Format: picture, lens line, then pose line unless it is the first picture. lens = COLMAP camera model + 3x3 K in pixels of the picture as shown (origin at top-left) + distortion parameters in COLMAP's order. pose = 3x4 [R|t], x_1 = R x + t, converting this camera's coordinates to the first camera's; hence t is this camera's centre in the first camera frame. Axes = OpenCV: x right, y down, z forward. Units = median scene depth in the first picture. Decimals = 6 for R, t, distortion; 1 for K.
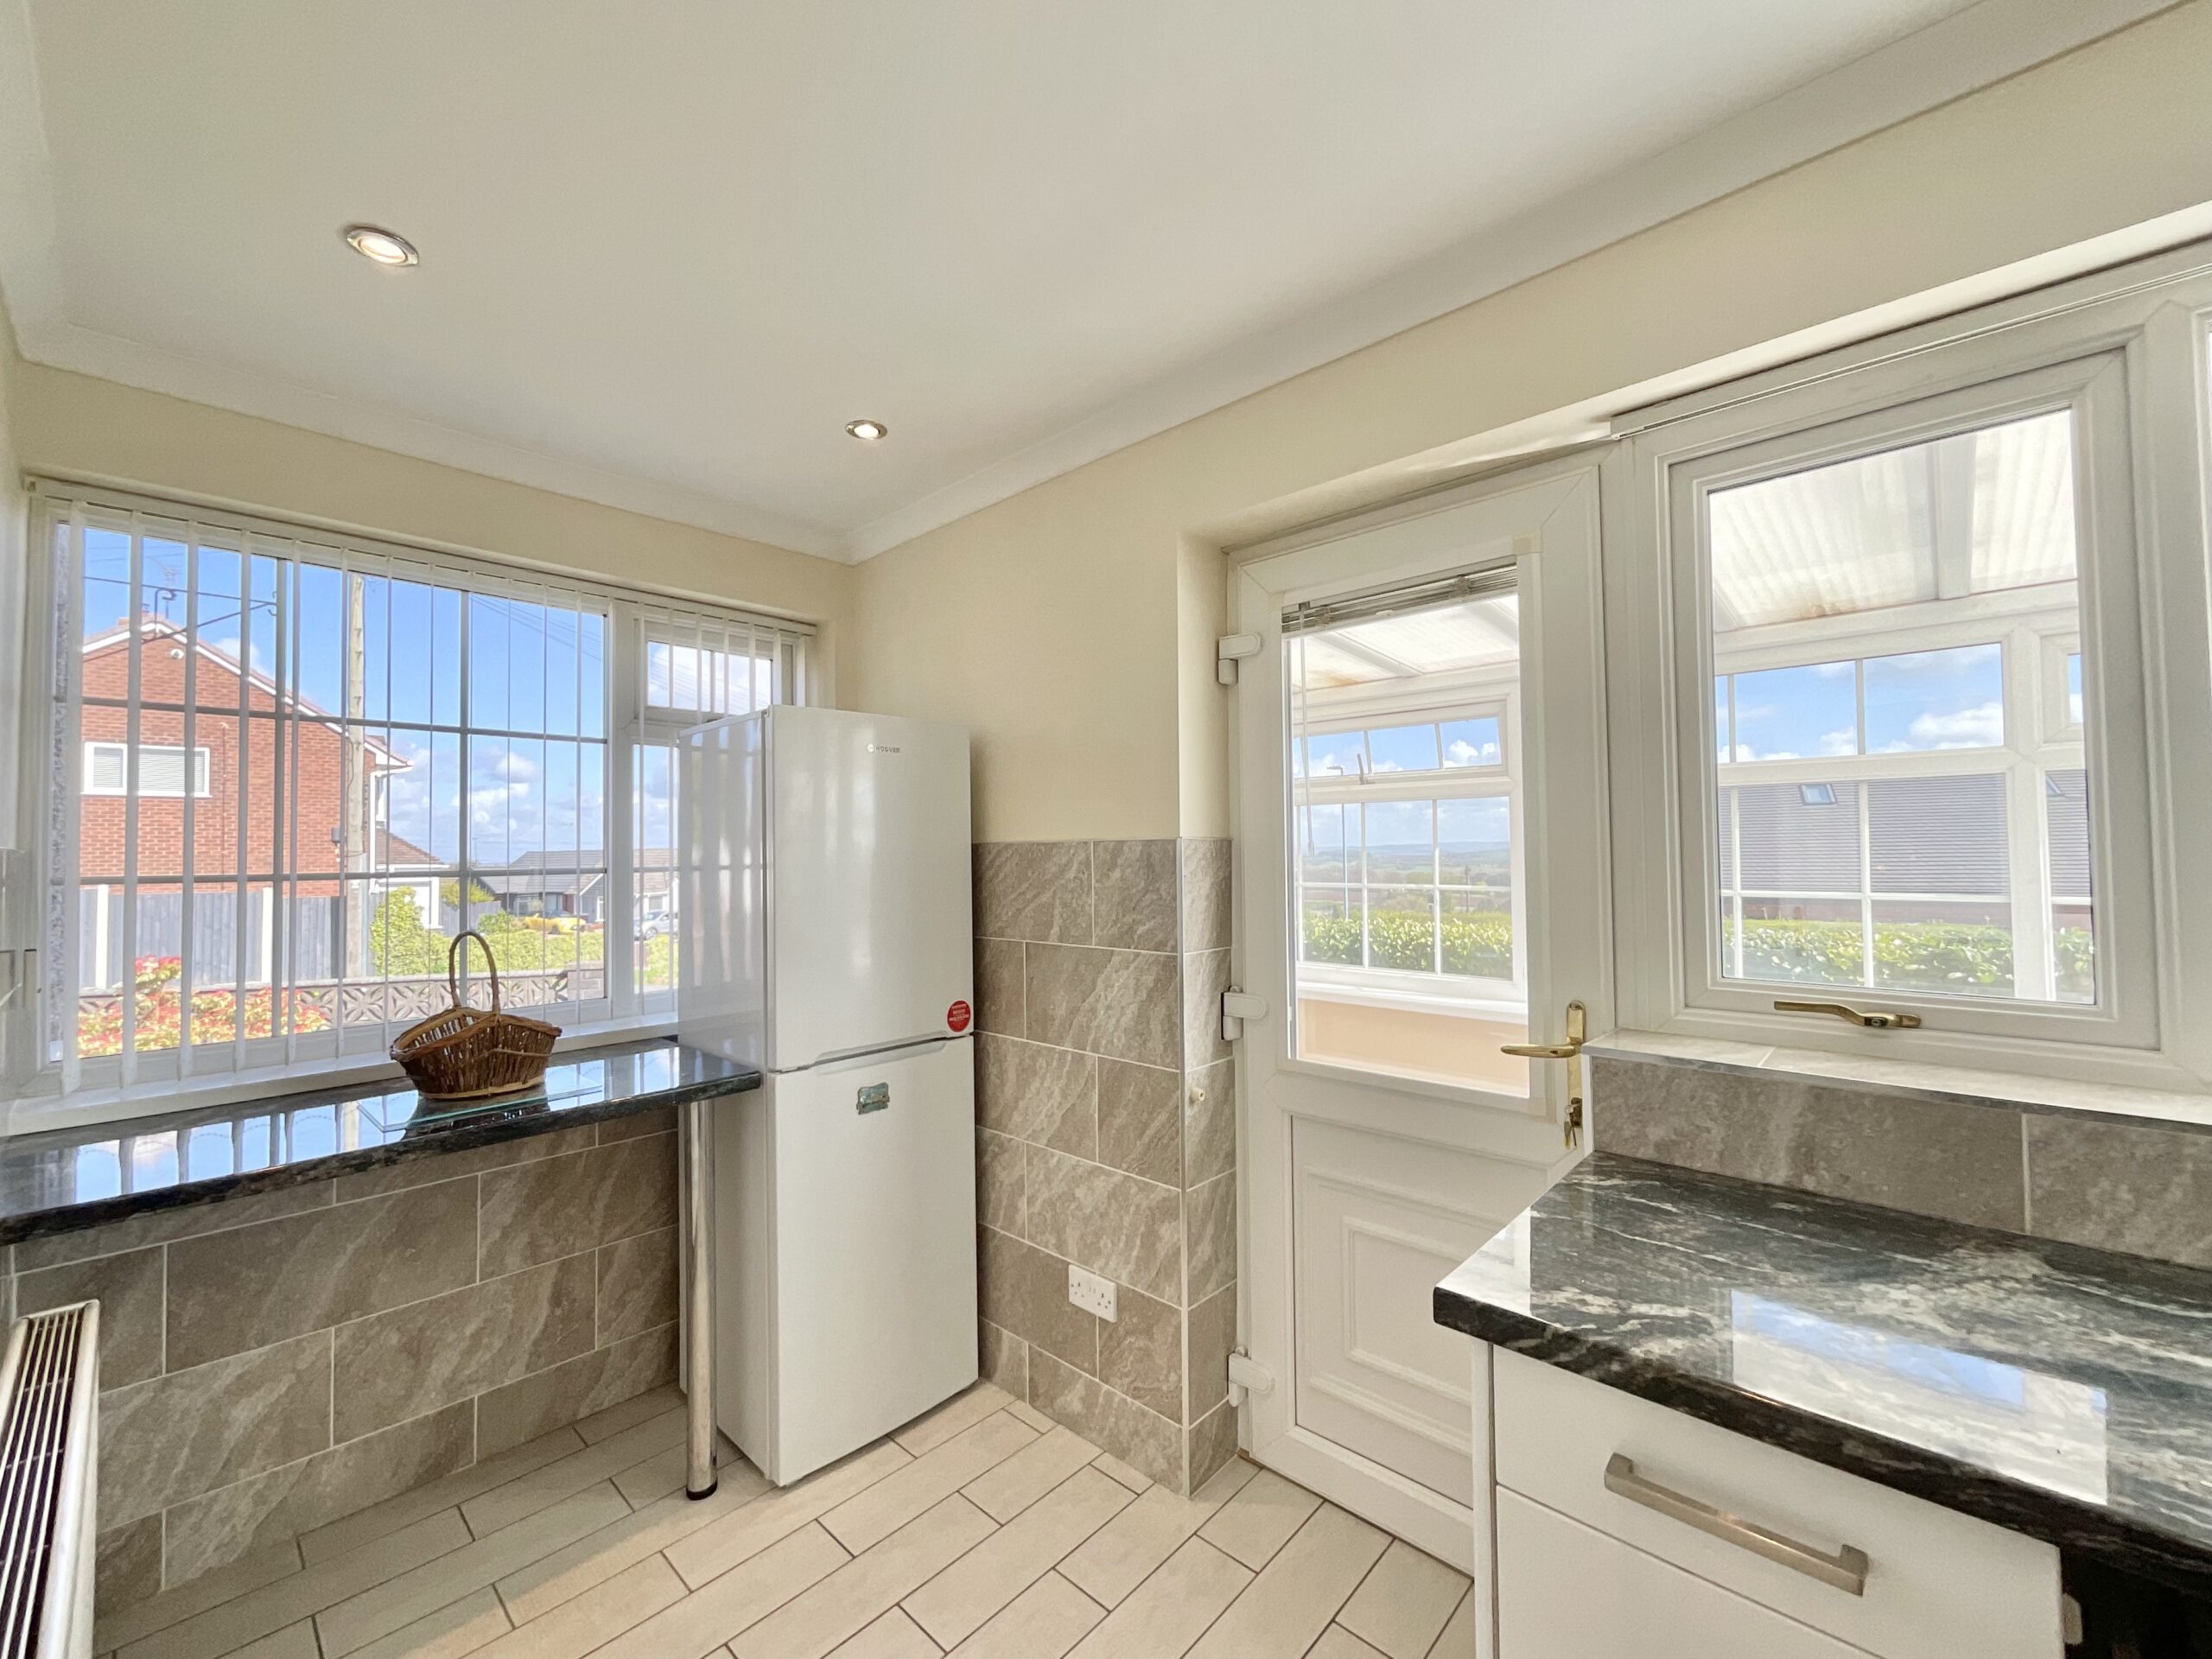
lens RADIAL K [[891.8, 0, 1104.8], [0, 891.8, 830.5], [0, 0, 1]] dist [-0.003310, -0.000252]
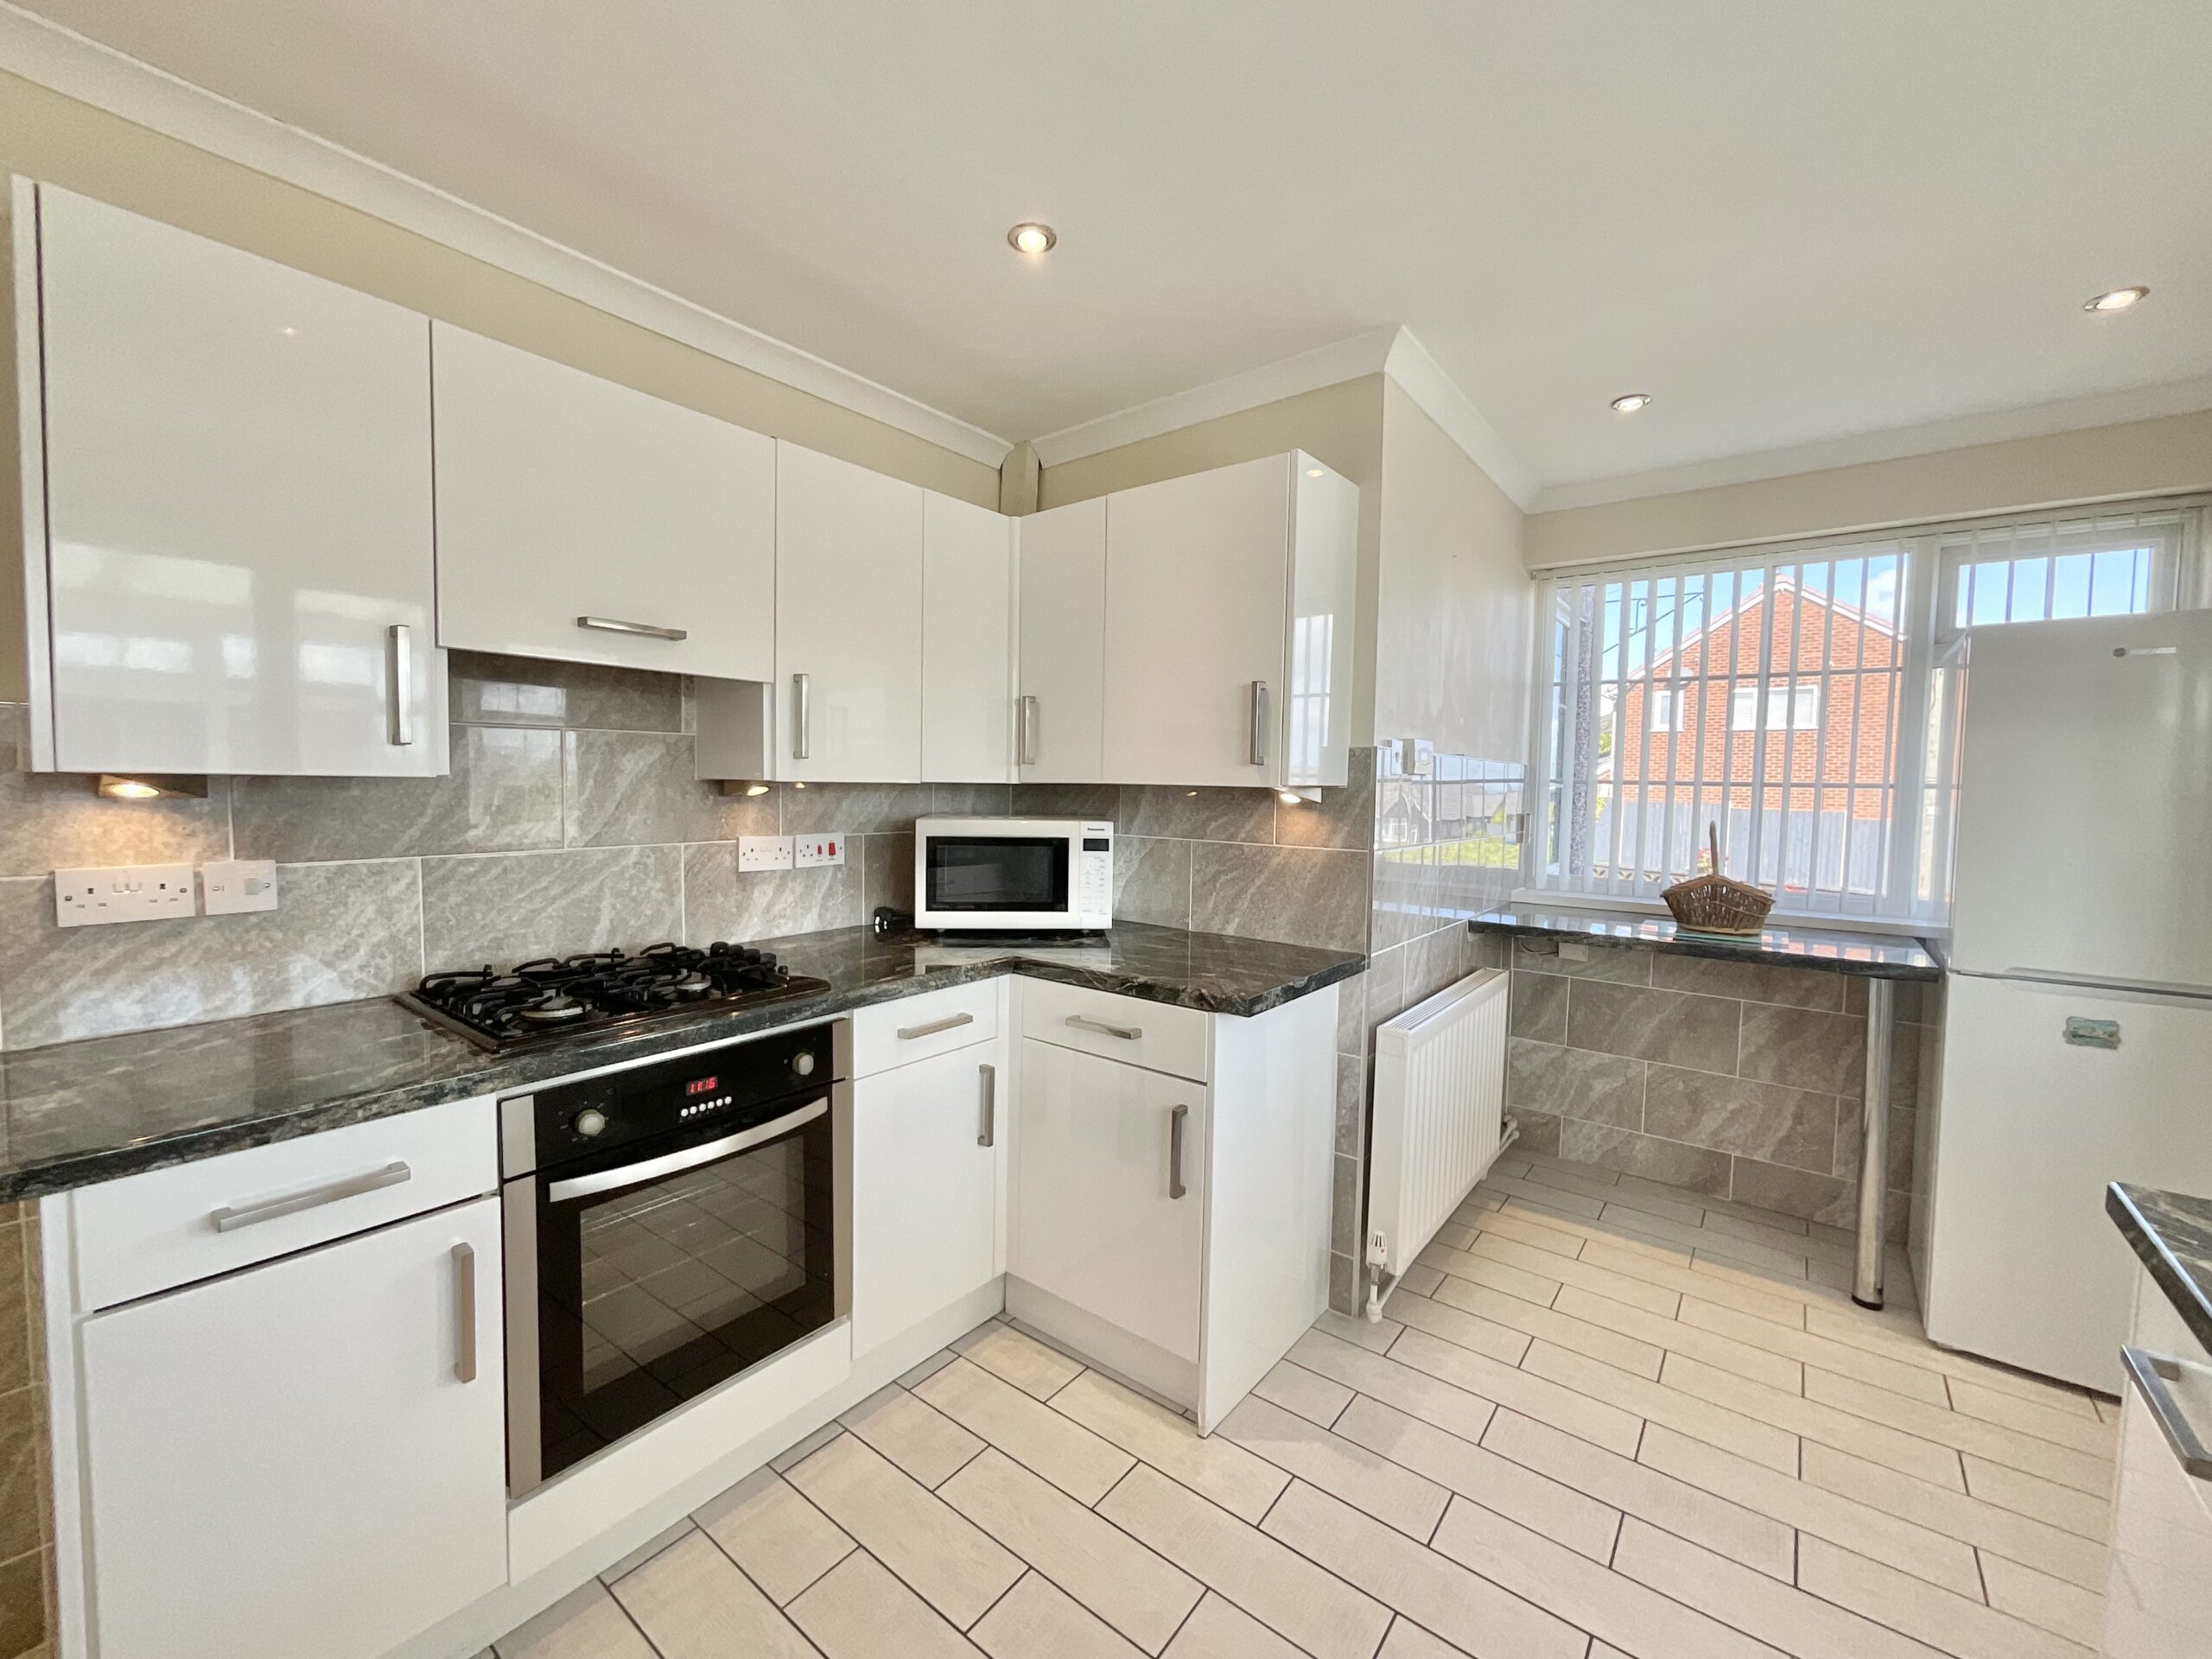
lens RADIAL K [[899.4, 0, 1103.1], [0, 899.4, 822.9], [0, 0, 1]] dist [-0.001368, 0.000506]
pose [[0.092488, 0.063518, -0.993686, 0.563638], [0.008128, 0.997882, 0.064543, 0.013193], [0.995681, -0.014046, 0.091776, -0.110111]]
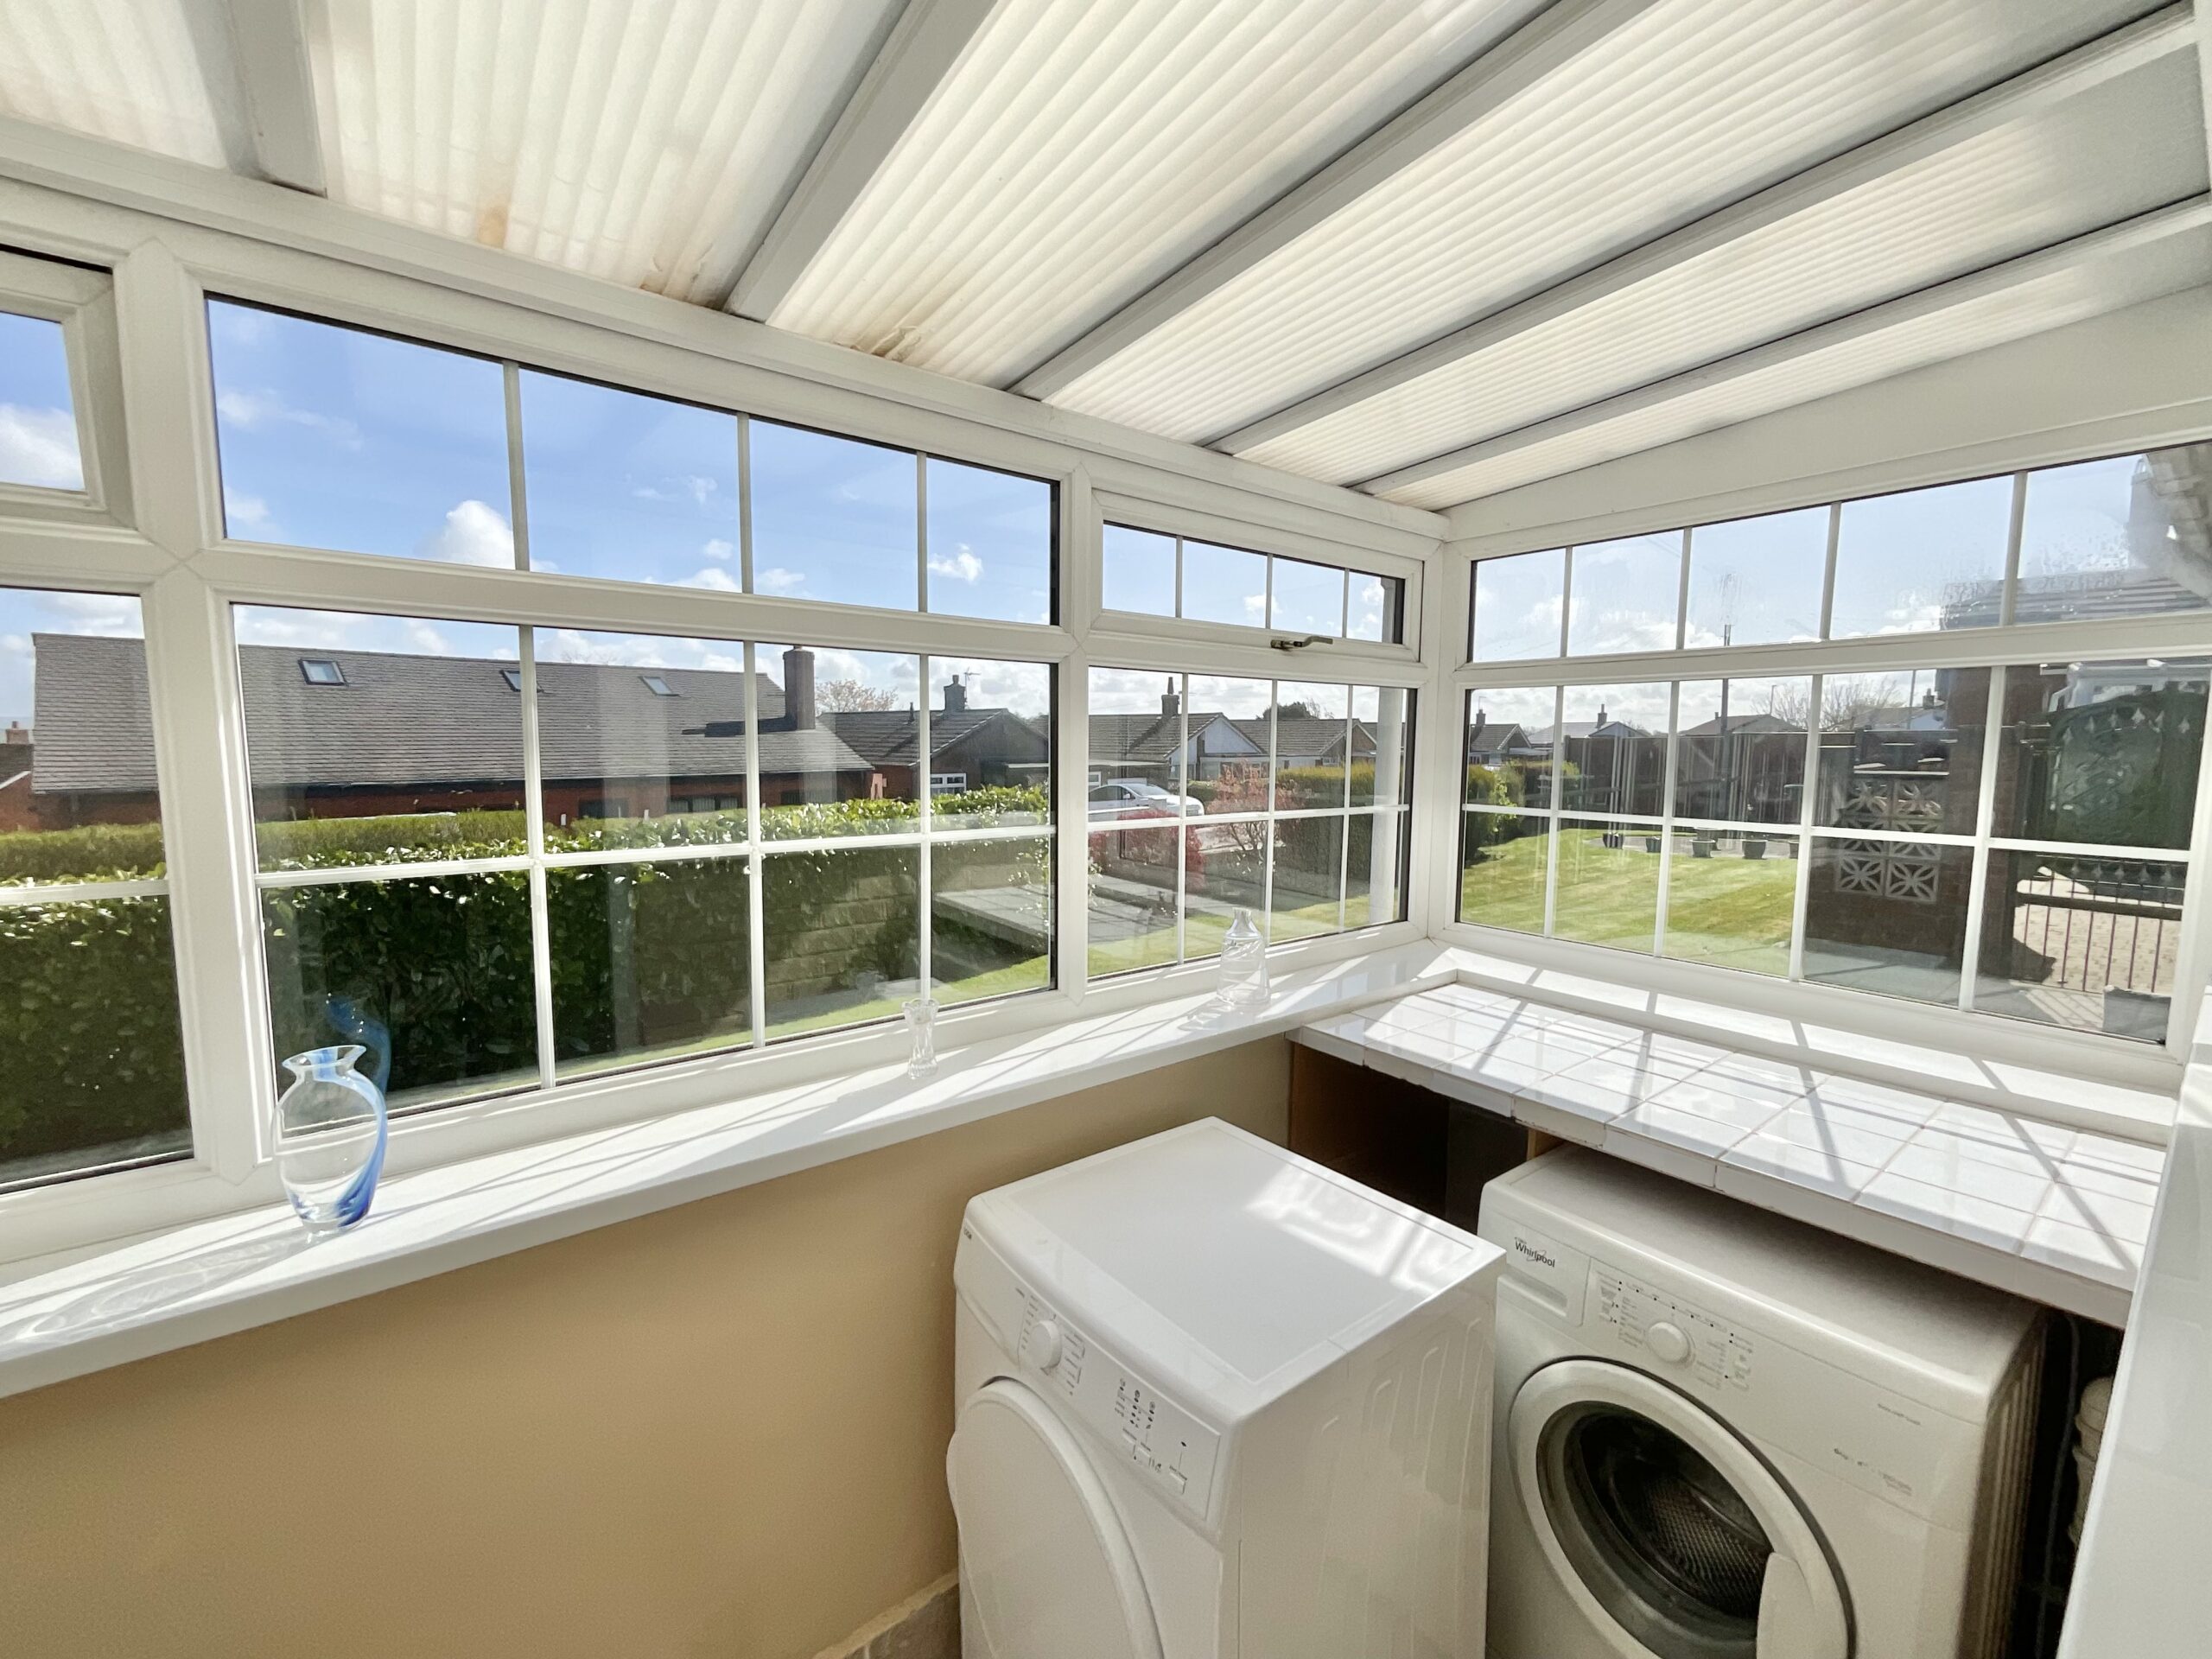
lens RADIAL K [[899.4, 0, 1103.1], [0, 899.4, 822.9], [0, 0, 1]] dist [-0.001368, 0.000506]
pose [[0.154588, -0.080330, 0.984708, 0.275816], [-0.038808, 0.995426, 0.087297, 0.001631], [-0.987216, -0.051710, 0.150764, 0.929669]]
